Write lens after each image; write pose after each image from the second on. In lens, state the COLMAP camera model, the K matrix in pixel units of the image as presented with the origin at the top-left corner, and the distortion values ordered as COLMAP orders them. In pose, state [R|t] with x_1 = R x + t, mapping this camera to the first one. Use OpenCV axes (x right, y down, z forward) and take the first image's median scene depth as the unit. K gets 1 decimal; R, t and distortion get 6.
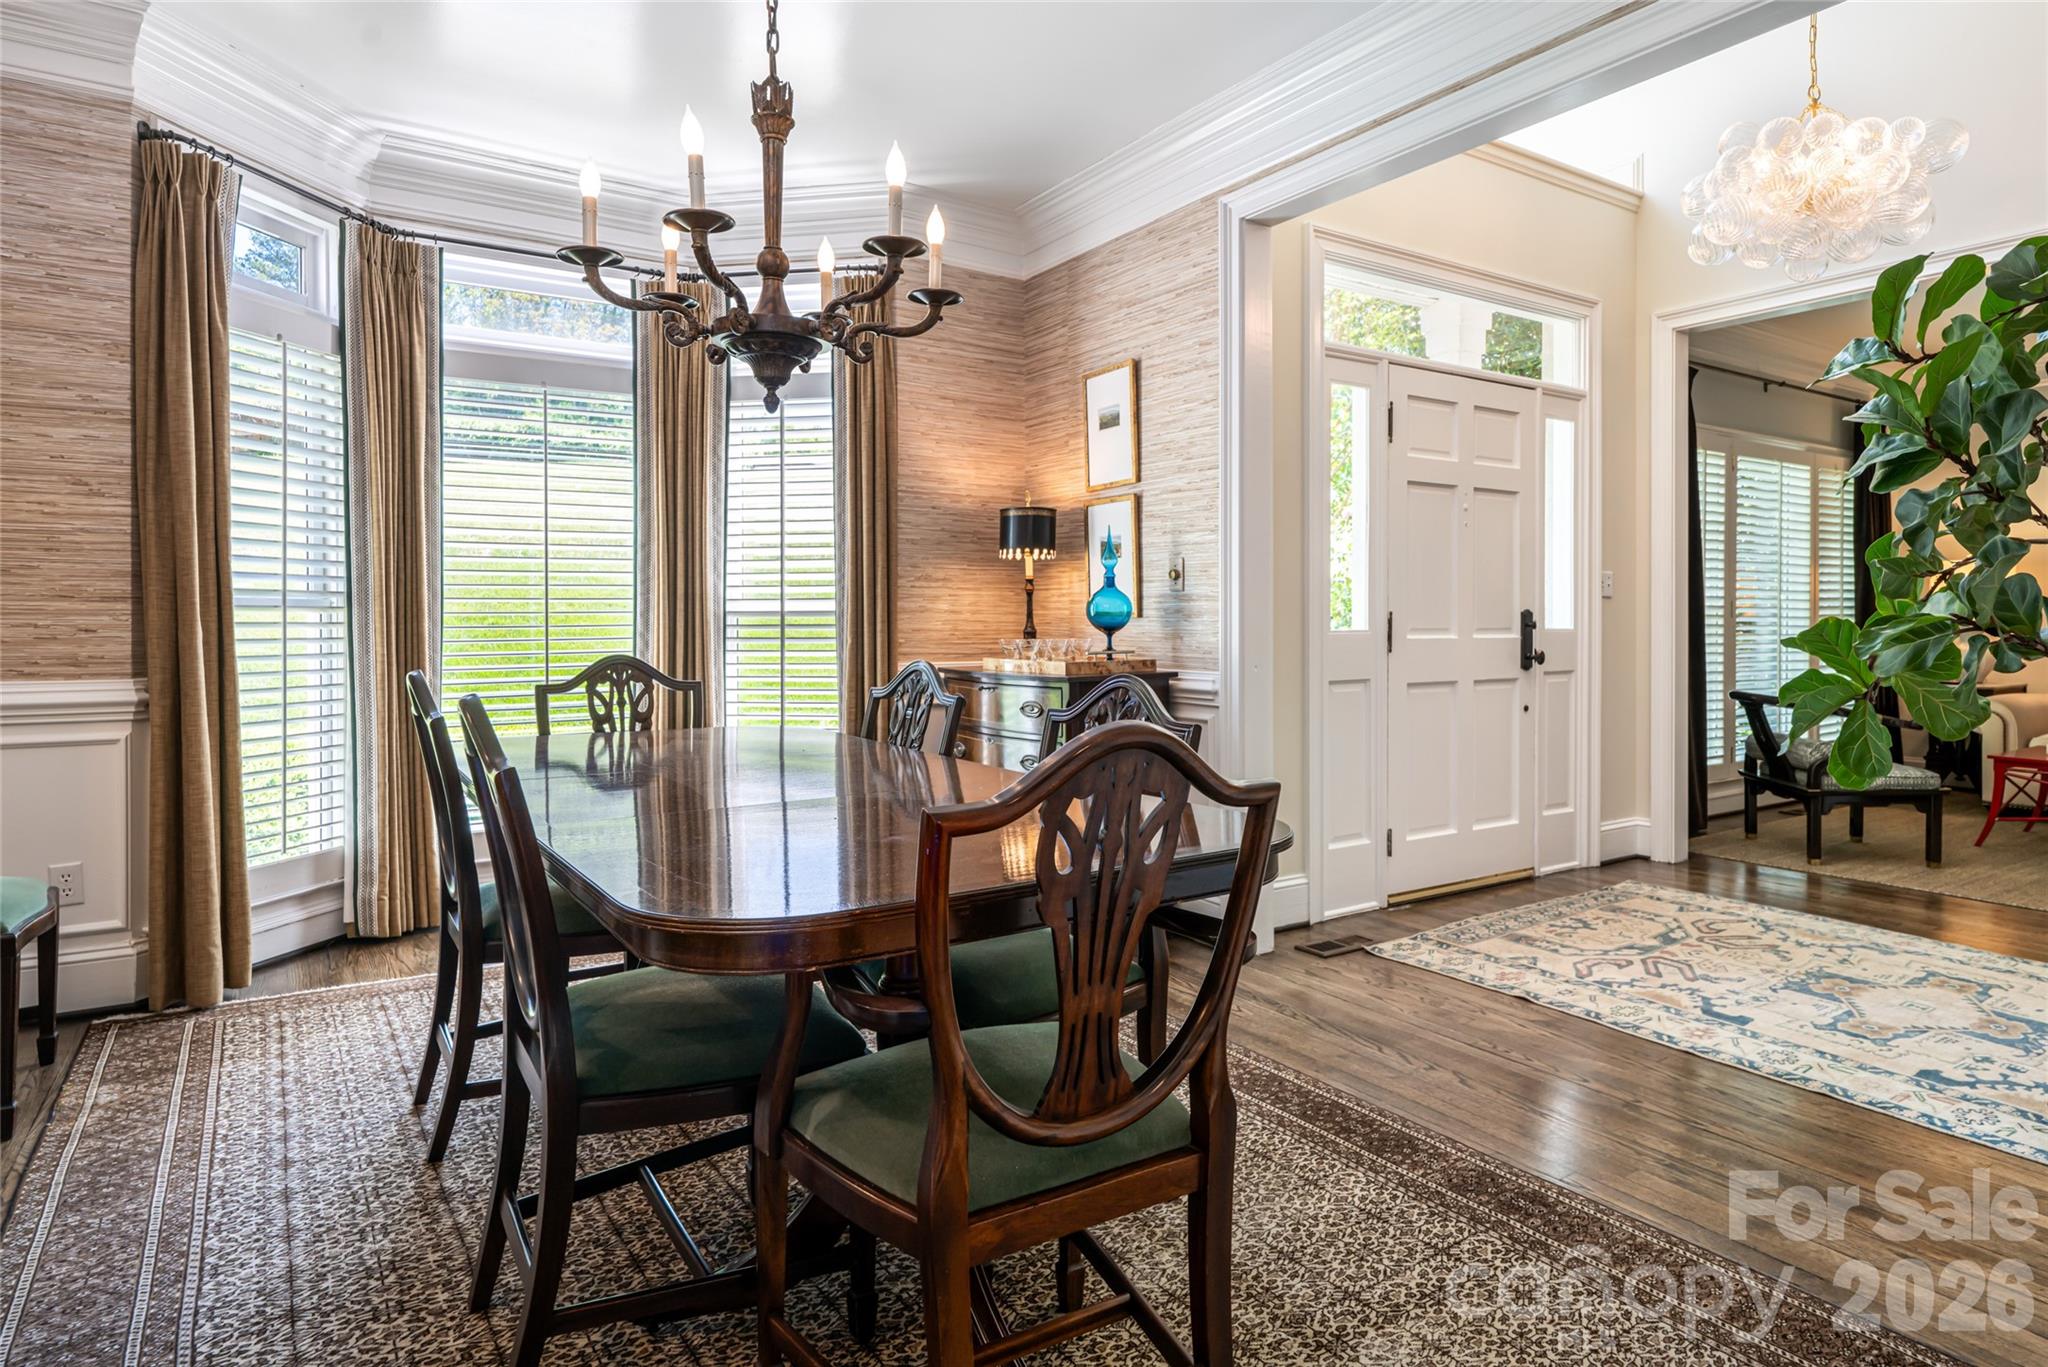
lens RADIAL K [[1141.6, 0, 1026.6], [0, 1141.6, 625.5], [0, 0, 1]] dist [-0.002707, 0.001772]
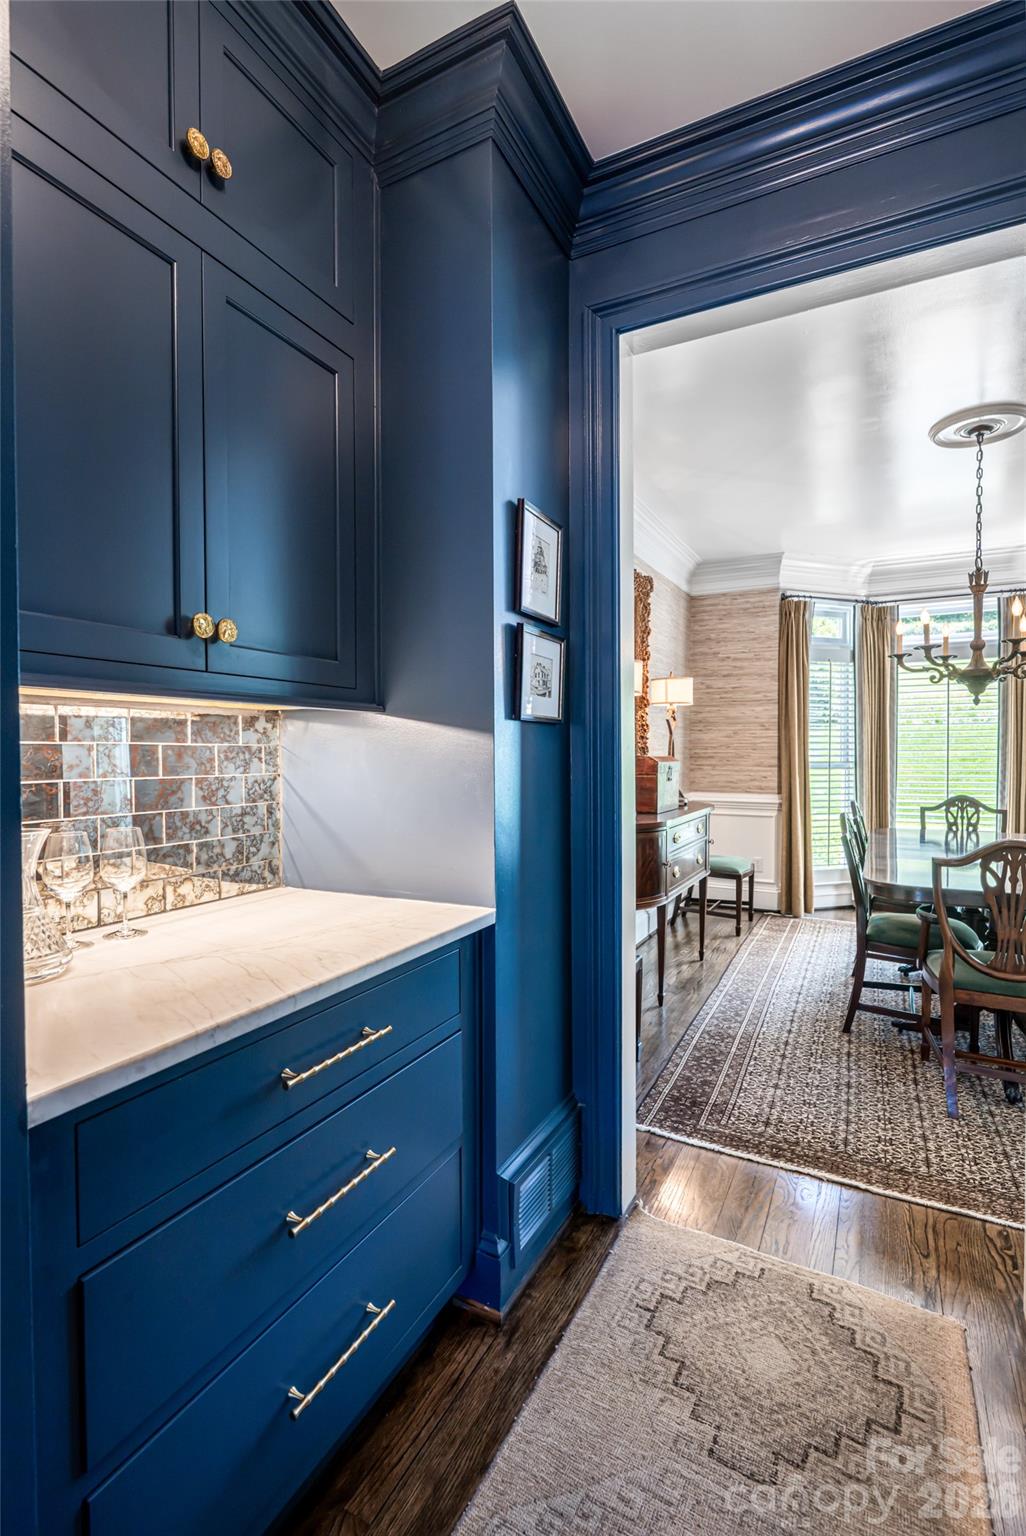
lens RADIAL K [[714.1, 0, 513.0], [0, 714.1, 768.0], [0, 0, 1]] dist [-0.016882, 0.000034]
pose [[0.489568, 0.020189, -0.871732, 0.410114], [-0.002938, 0.999764, 0.021505, -0.053625], [0.871960, -0.007967, 0.489512, -0.410224]]
